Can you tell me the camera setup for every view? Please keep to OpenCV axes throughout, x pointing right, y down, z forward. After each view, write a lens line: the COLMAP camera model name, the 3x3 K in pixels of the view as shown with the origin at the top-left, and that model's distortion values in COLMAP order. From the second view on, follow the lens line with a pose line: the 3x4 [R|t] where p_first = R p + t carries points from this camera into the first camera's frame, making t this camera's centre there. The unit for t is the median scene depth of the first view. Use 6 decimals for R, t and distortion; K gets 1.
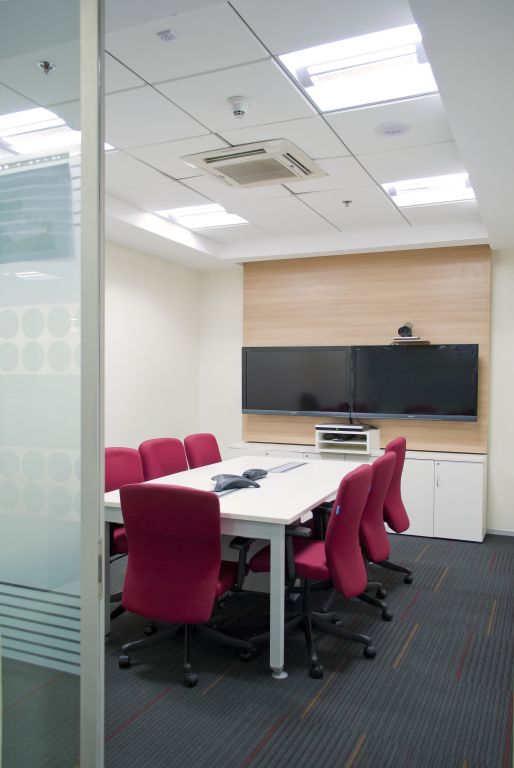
lens RADIAL K [[611.6, 0, 258.7], [0, 611.6, 385.1], [0, 0, 1]] dist [0.011978, 0.009924]
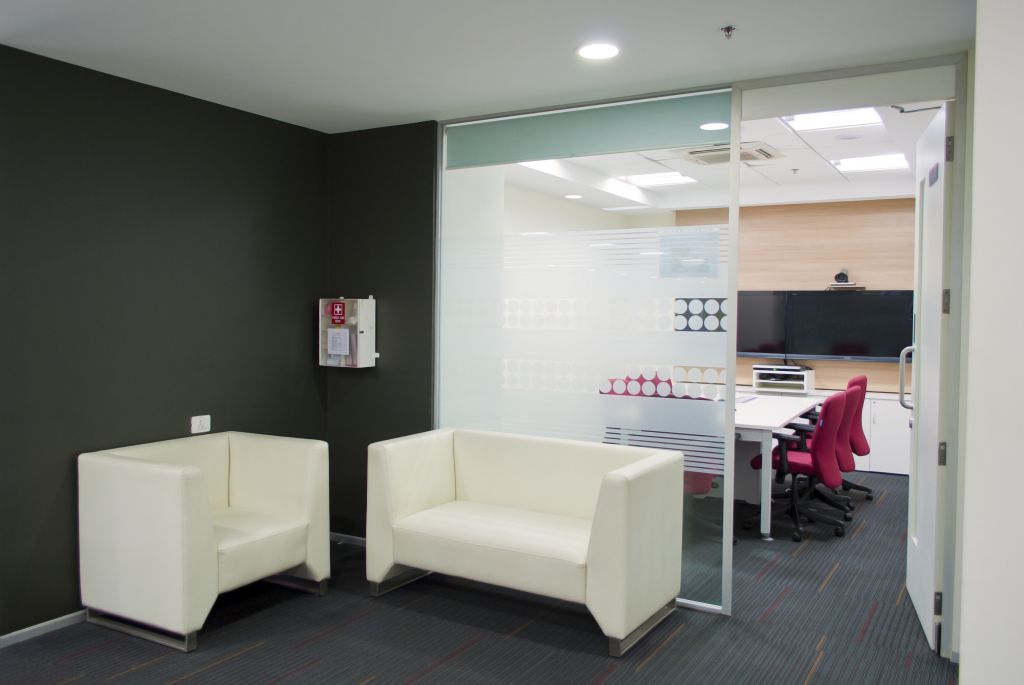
lens RADIAL K [[815.5, 0, 511.9], [0, 815.5, 322.0], [0, 0, 1]] dist [0.011978, 0.009924]
pose [[0.994425, 0.000584, -0.105441, -0.179660], [-0.000358, 0.999998, 0.002168, -0.013827], [0.105442, -0.002118, 0.994423, -0.470863]]
